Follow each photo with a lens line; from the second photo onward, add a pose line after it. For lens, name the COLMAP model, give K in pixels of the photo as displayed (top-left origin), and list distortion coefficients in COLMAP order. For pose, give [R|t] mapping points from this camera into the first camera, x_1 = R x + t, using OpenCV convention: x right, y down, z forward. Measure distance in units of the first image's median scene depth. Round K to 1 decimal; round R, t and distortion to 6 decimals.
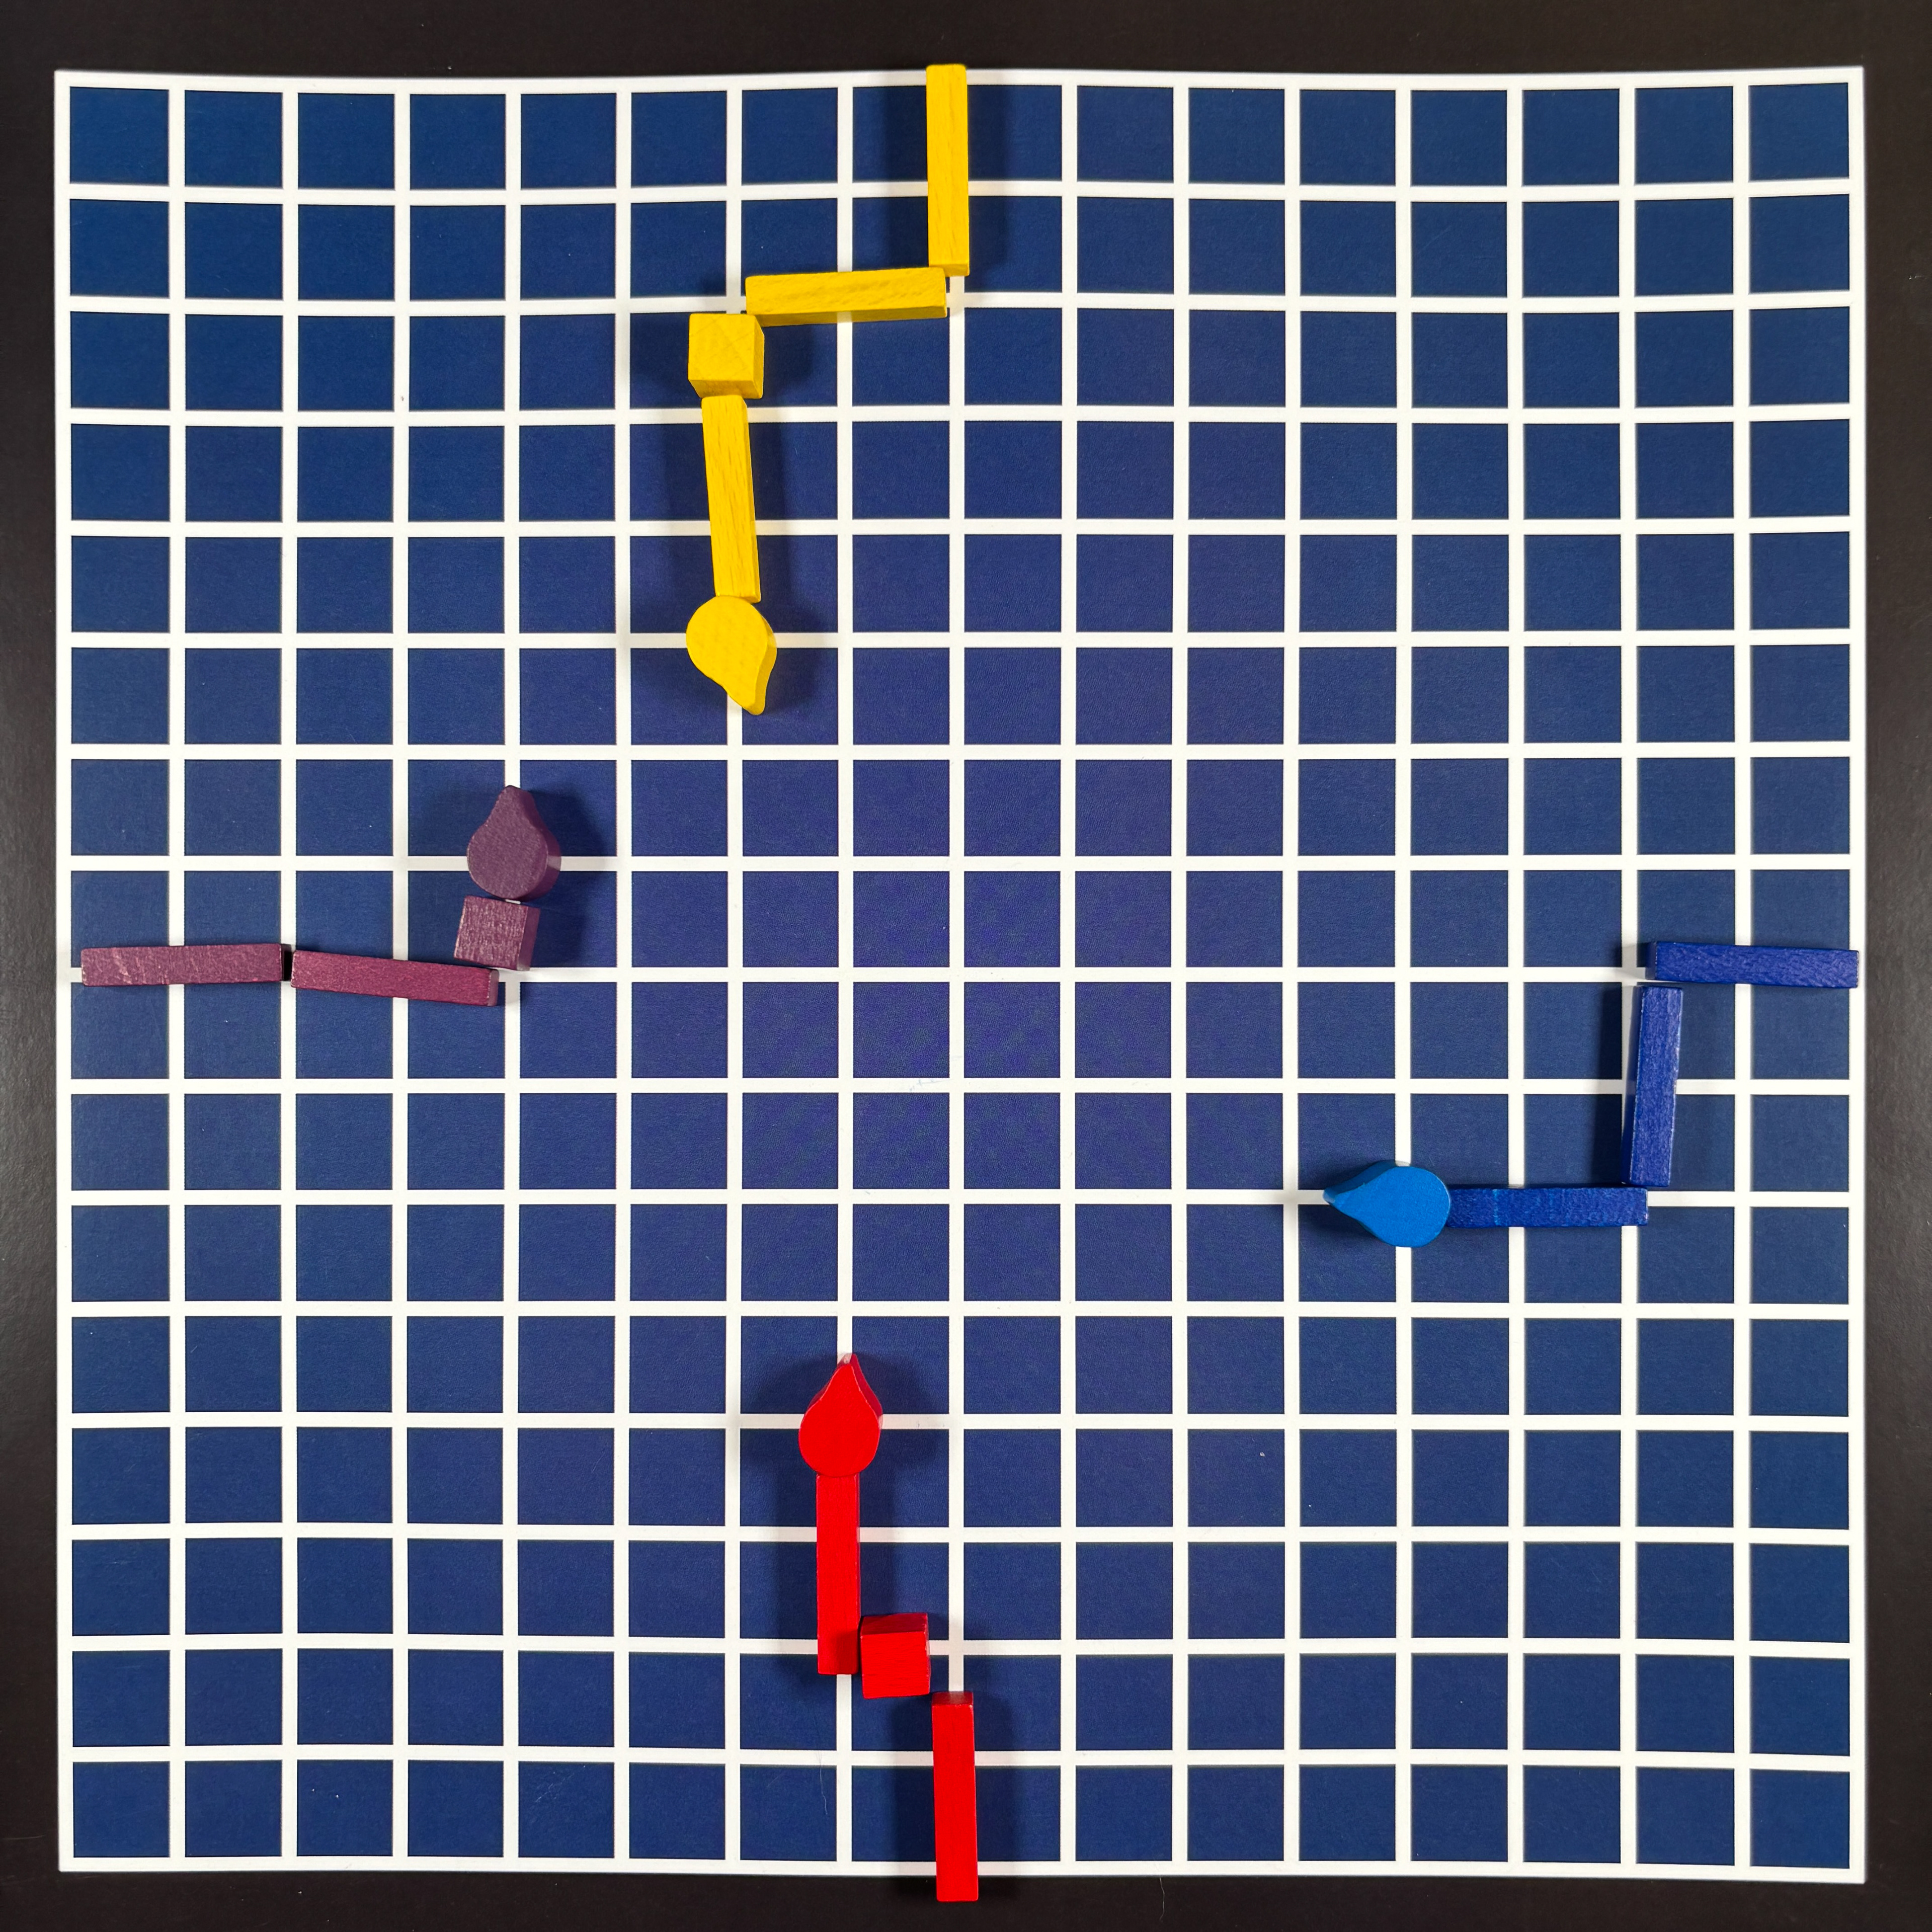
lens RADIAL K [[2070.3, 0, 963.3], [0, 2070.3, 934.0], [0, 0, 1]] dist [0.094909, -0.200555]
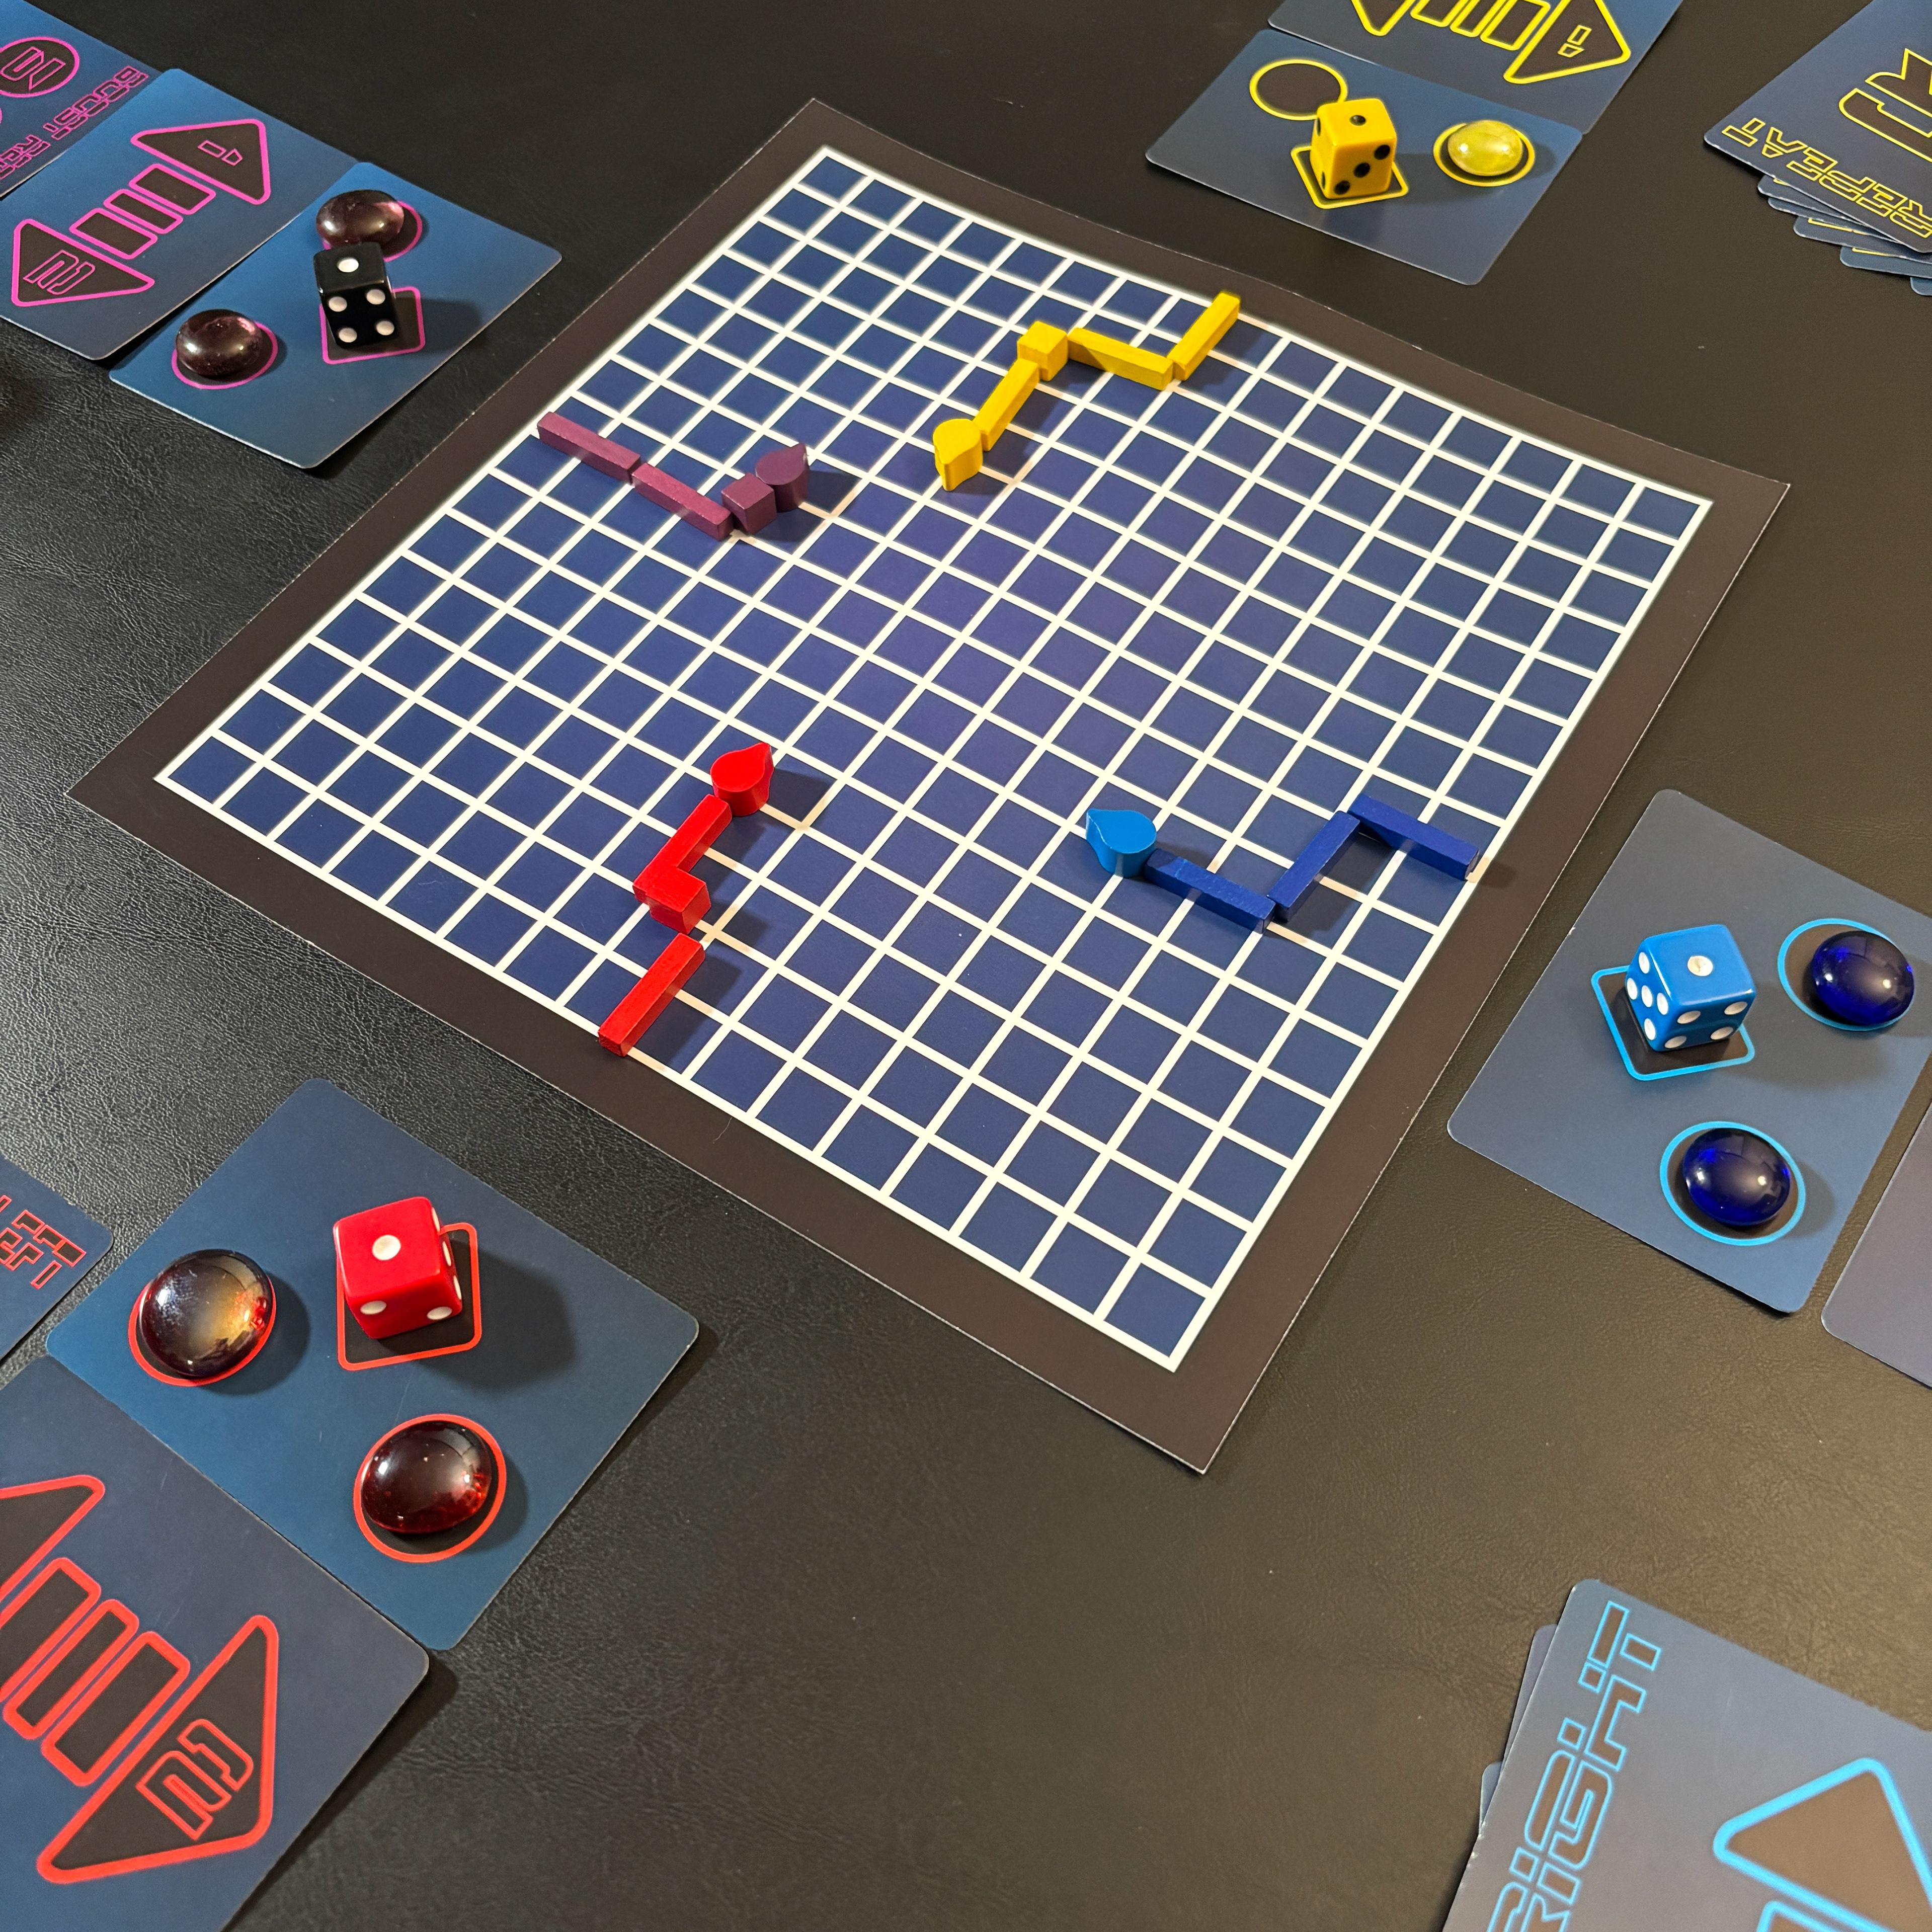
lens RADIAL K [[2070.3, 0, 963.3], [0, 2070.3, 934.0], [0, 0, 1]] dist [0.094909, -0.200555]
pose [[0.840127, 0.447248, -0.306848, 0.590573], [-0.542228, 0.706331, -0.455066, 0.908933], [0.013209, 0.548695, 0.835918, -0.213979]]
